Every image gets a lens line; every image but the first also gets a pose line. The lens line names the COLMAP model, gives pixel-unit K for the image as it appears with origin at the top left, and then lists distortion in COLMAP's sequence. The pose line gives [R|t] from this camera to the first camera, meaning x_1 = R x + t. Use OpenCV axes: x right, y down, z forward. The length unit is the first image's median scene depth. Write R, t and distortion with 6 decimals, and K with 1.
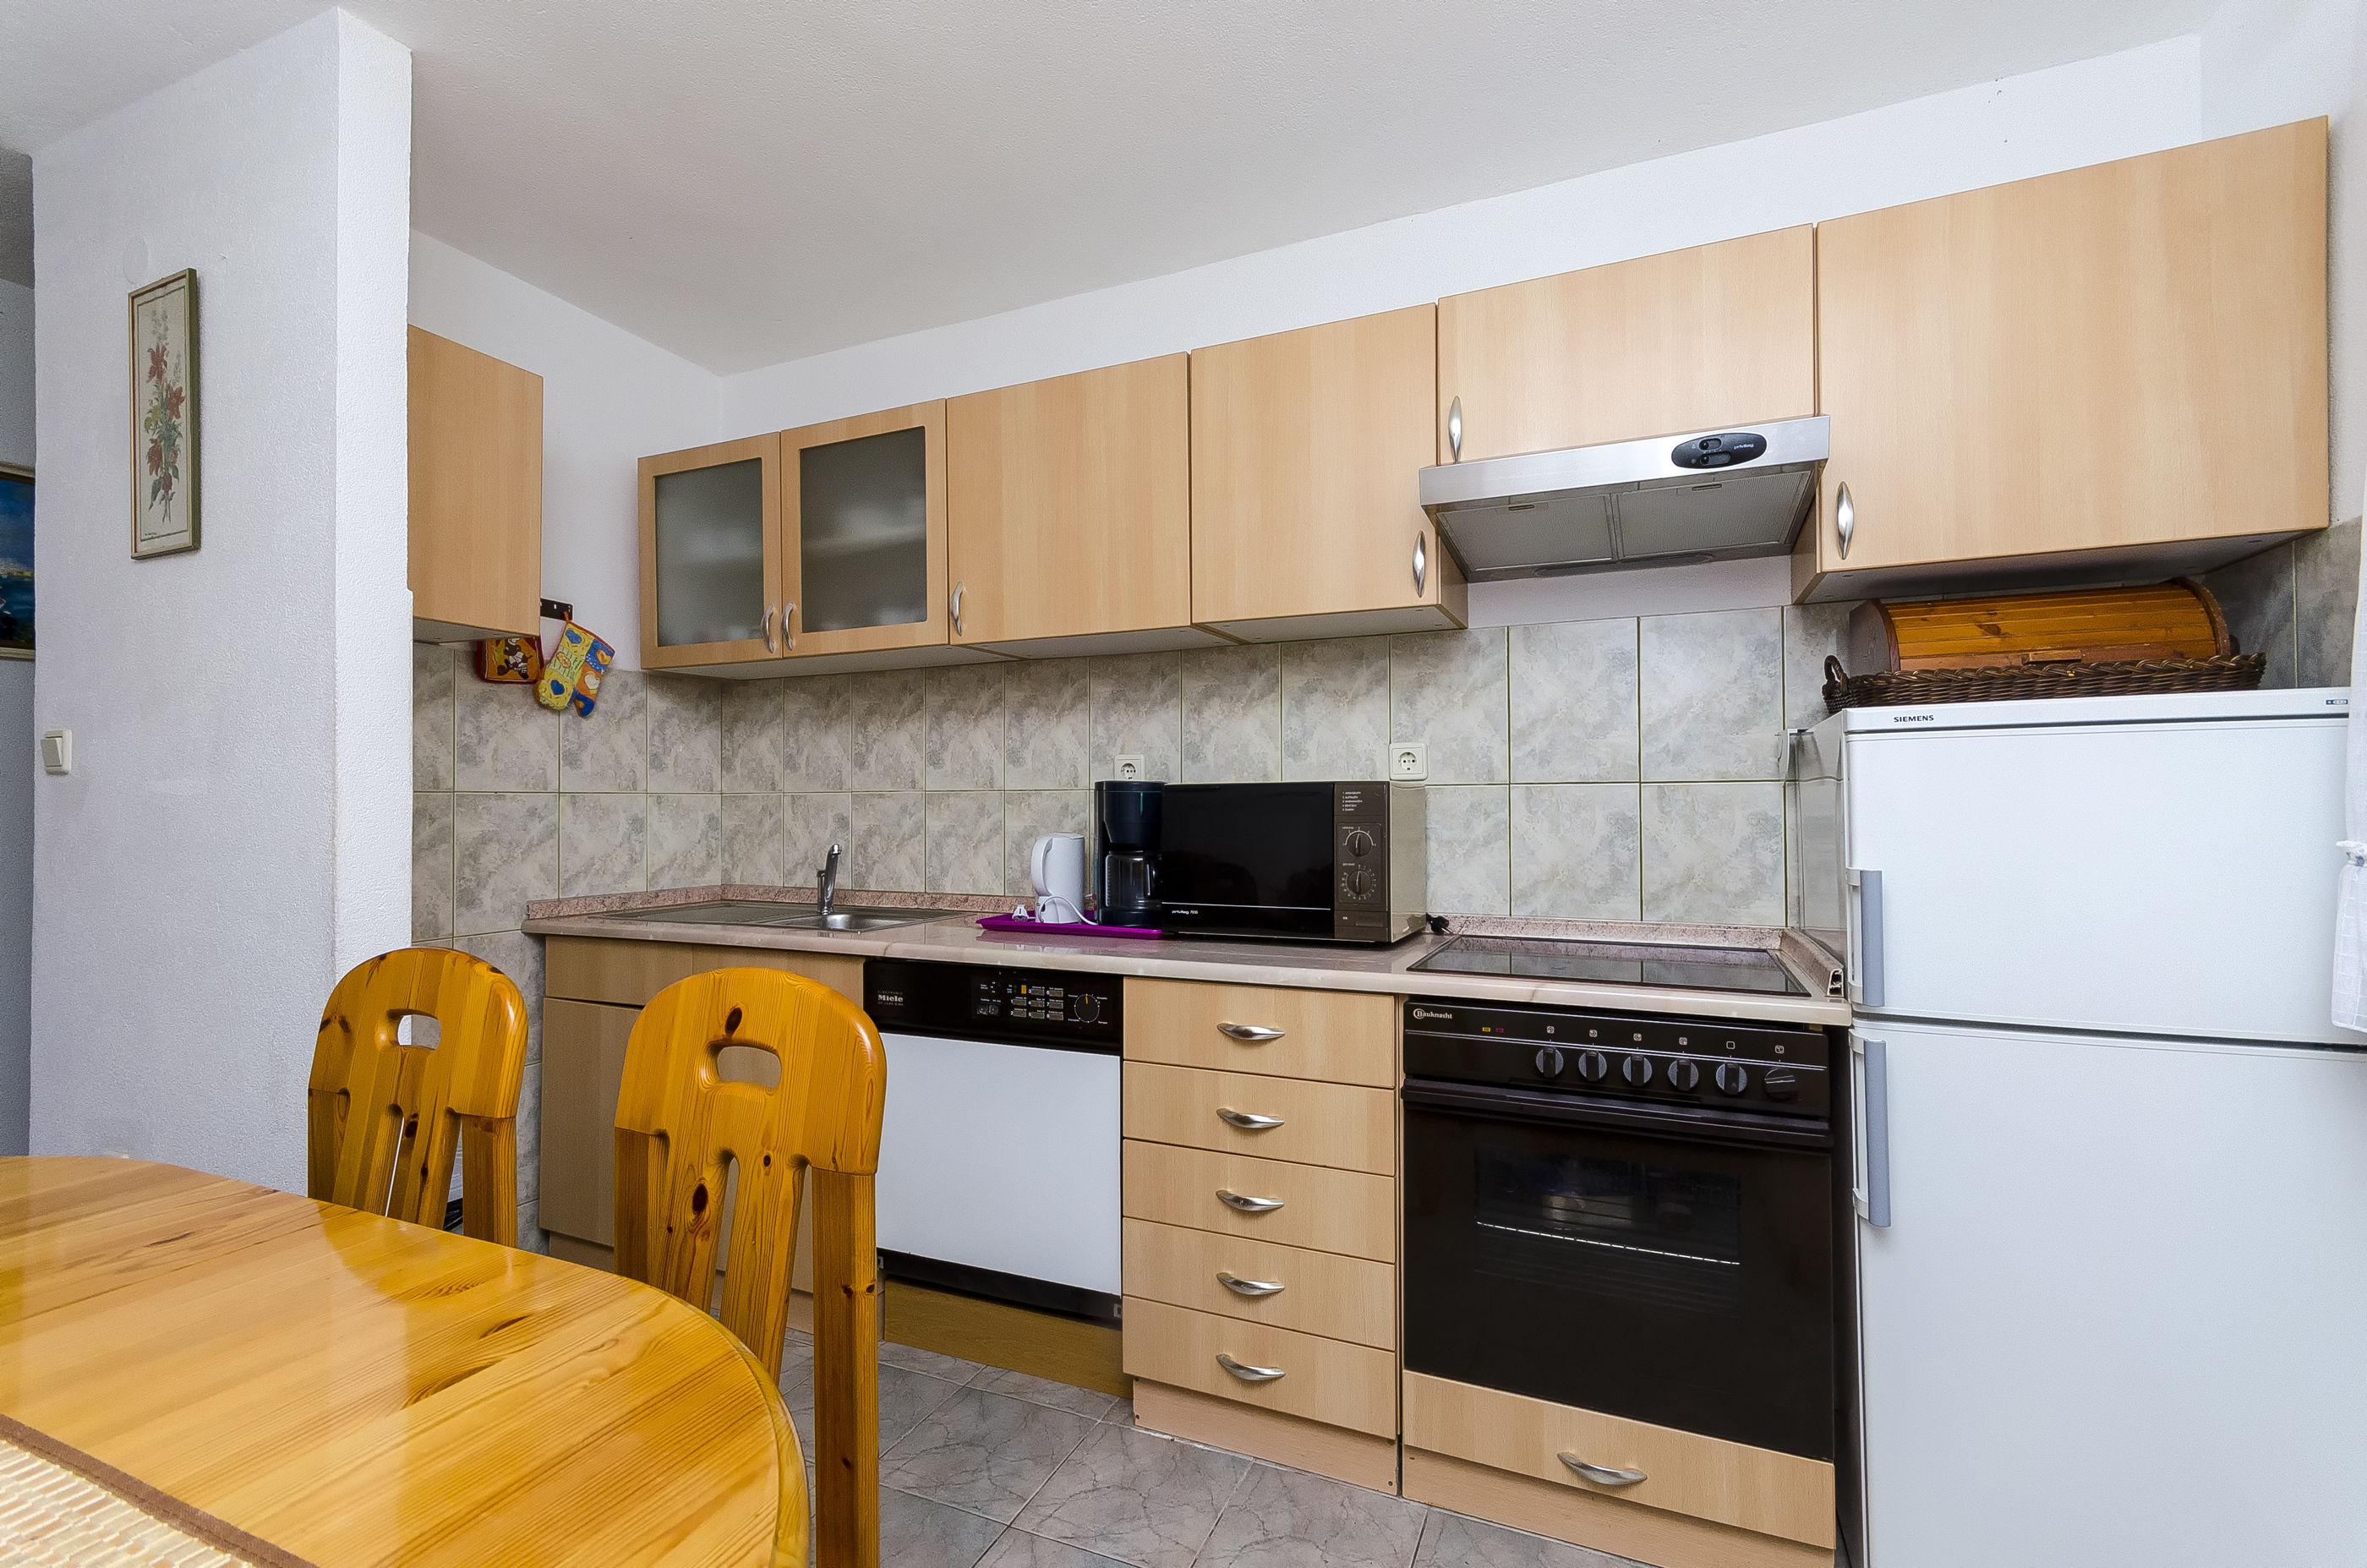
lens RADIAL K [[1041.2, 0, 1183.5], [0, 1041.2, 784.0], [0, 0, 1]] dist [-0.001210, 0.000000]
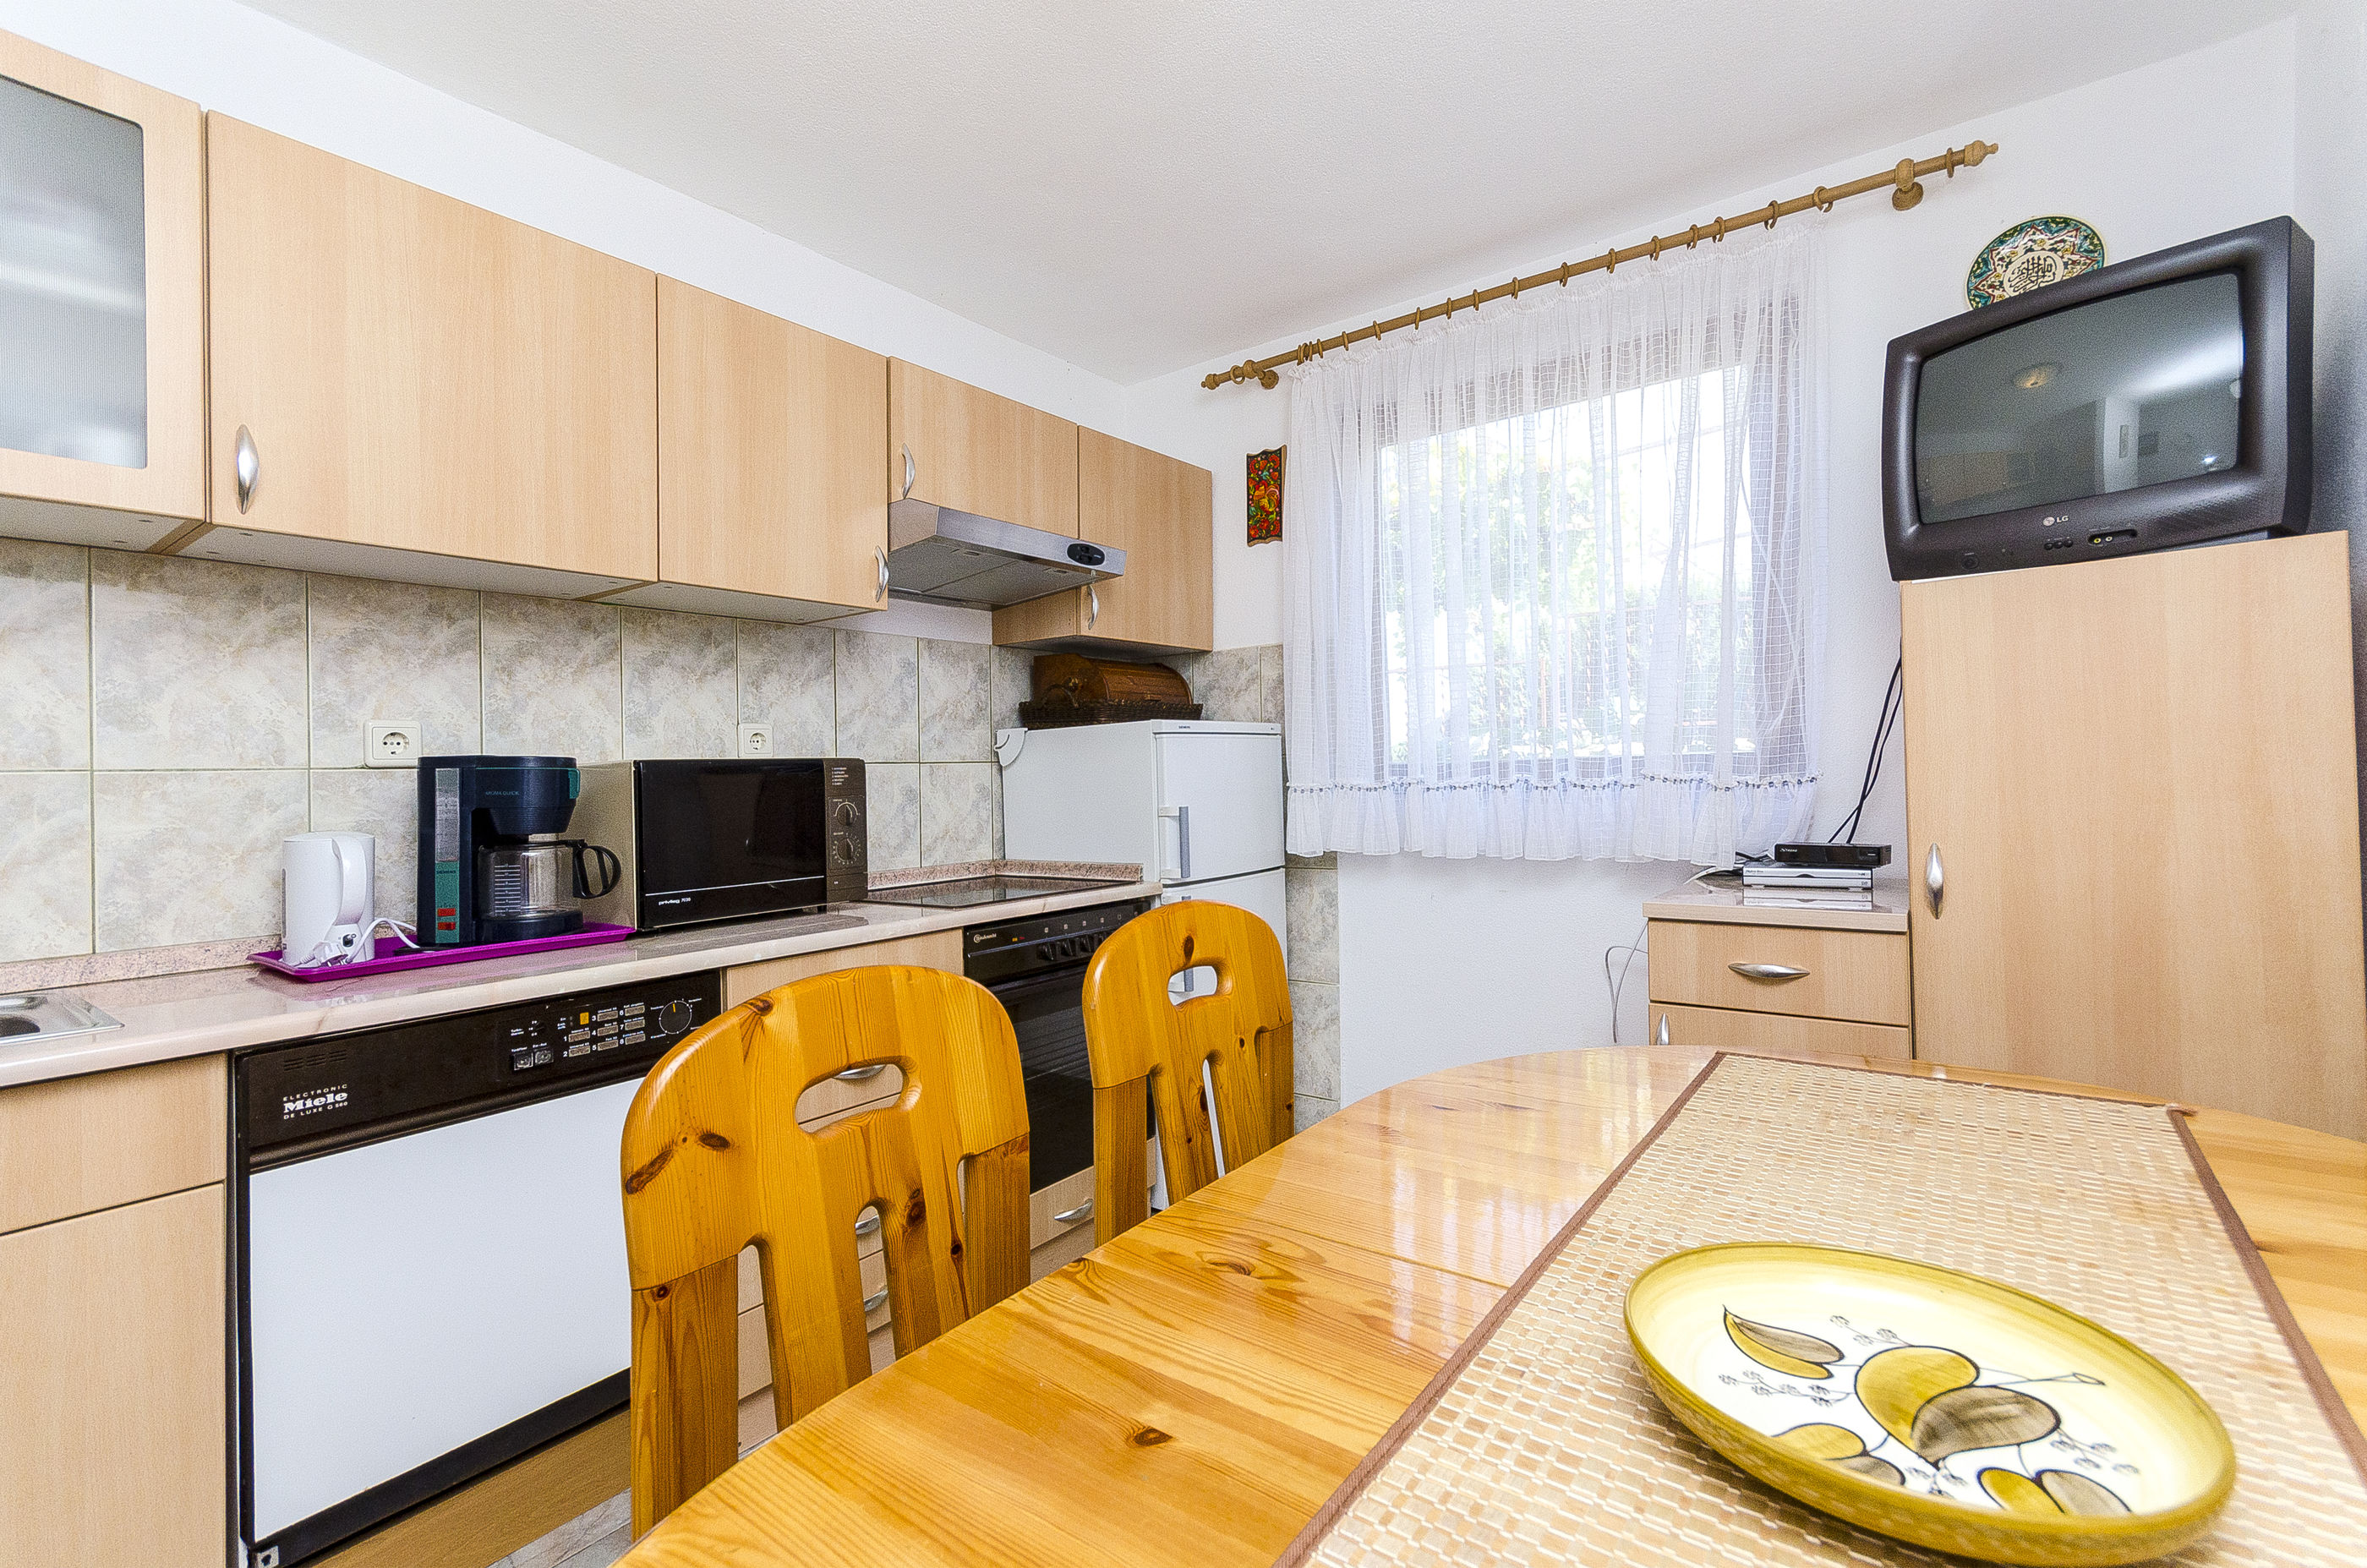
lens RADIAL K [[1047.3, 0, 1183.5], [0, 1047.3, 784.0], [0, 0, 1]] dist [0.020386, -0.000226]
pose [[0.240295, -0.012242, 0.970623, -0.776441], [0.003006, 0.999925, 0.011867, 0.010901], [-0.970695, 0.000066, 0.240314, 0.349046]]
